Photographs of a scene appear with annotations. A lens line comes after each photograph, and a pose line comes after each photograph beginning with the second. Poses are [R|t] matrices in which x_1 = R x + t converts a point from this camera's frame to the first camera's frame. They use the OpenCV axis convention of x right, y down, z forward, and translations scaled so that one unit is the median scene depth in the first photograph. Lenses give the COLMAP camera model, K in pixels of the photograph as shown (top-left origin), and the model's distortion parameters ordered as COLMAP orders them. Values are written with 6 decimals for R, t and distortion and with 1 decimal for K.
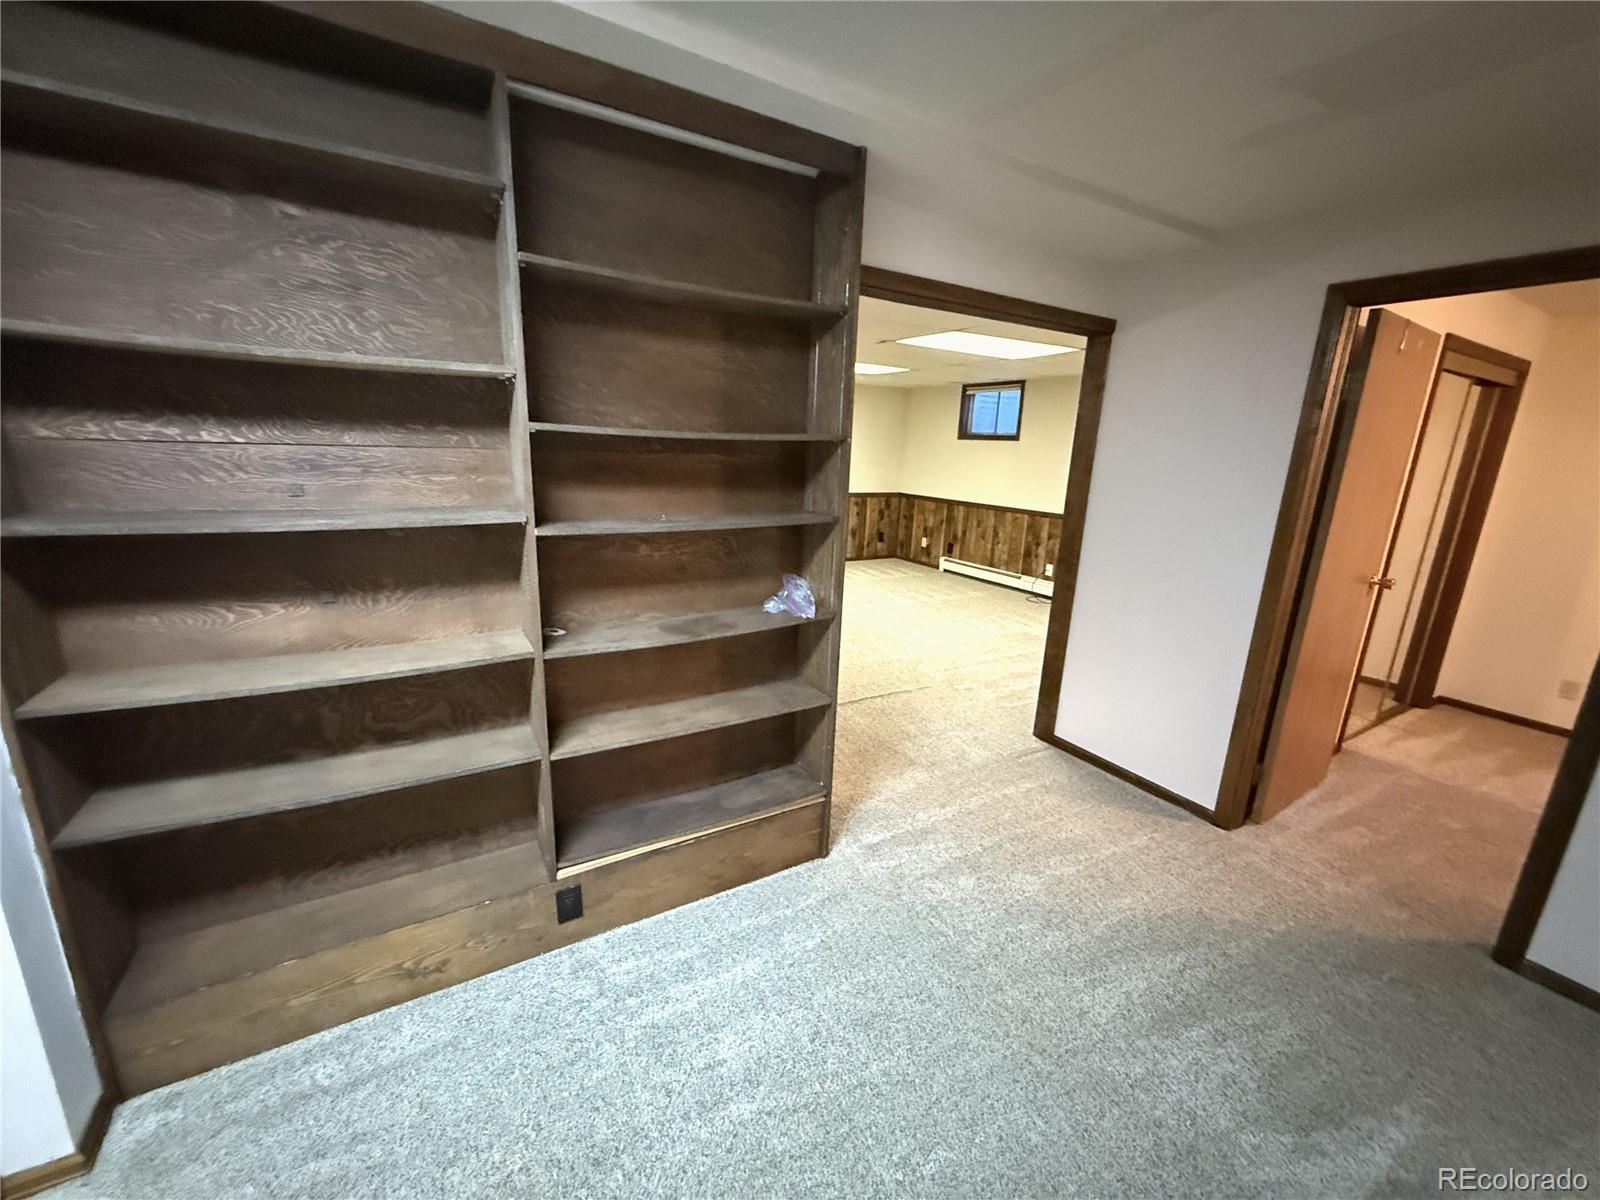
lens RADIAL K [[640.1, 0, 793.8], [0, 640.1, 605.6], [0, 0, 1]] dist [-0.003971, -0.000951]
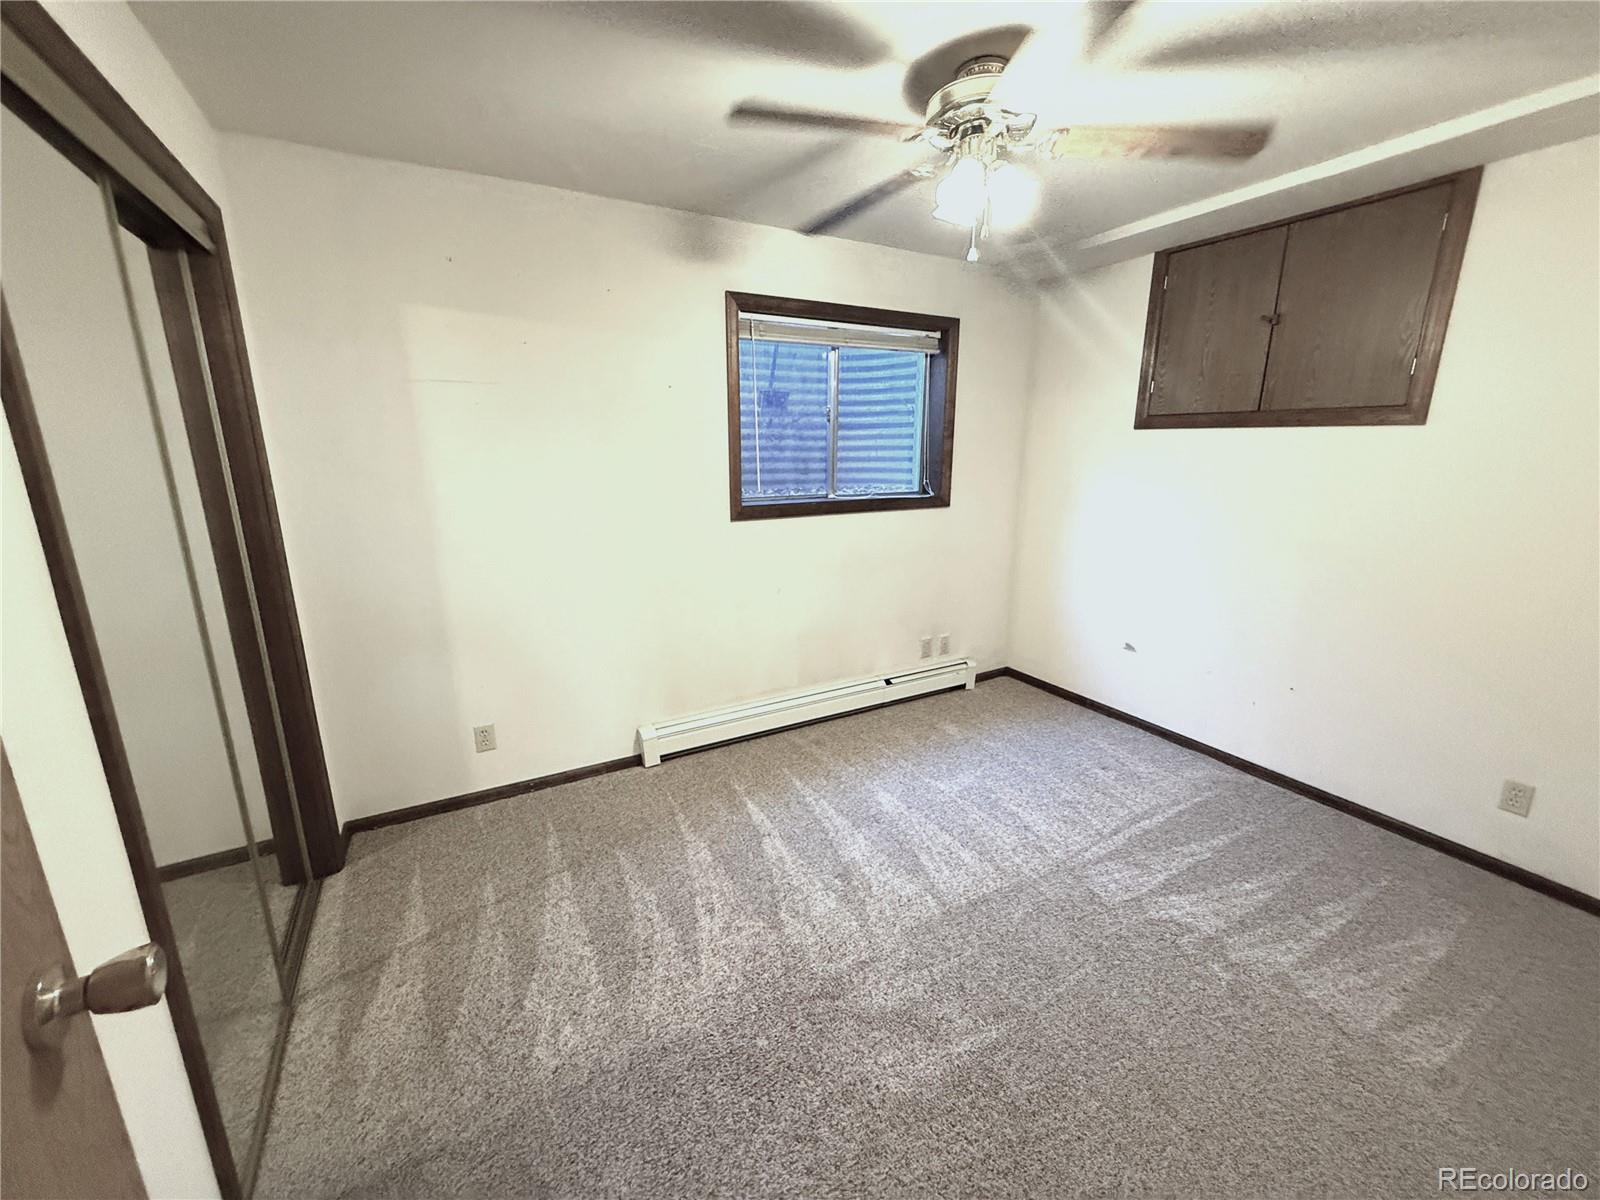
lens RADIAL K [[640.1, 0, 800.6], [0, 640.1, 594.5], [0, 0, 1]] dist [-0.003971, -0.000951]
pose [[0.020411, -0.272495, 0.961941, 0.573730], [0.237372, 0.935951, 0.260096, -0.107039], [-0.971204, 0.223029, 0.083786, 0.555966]]
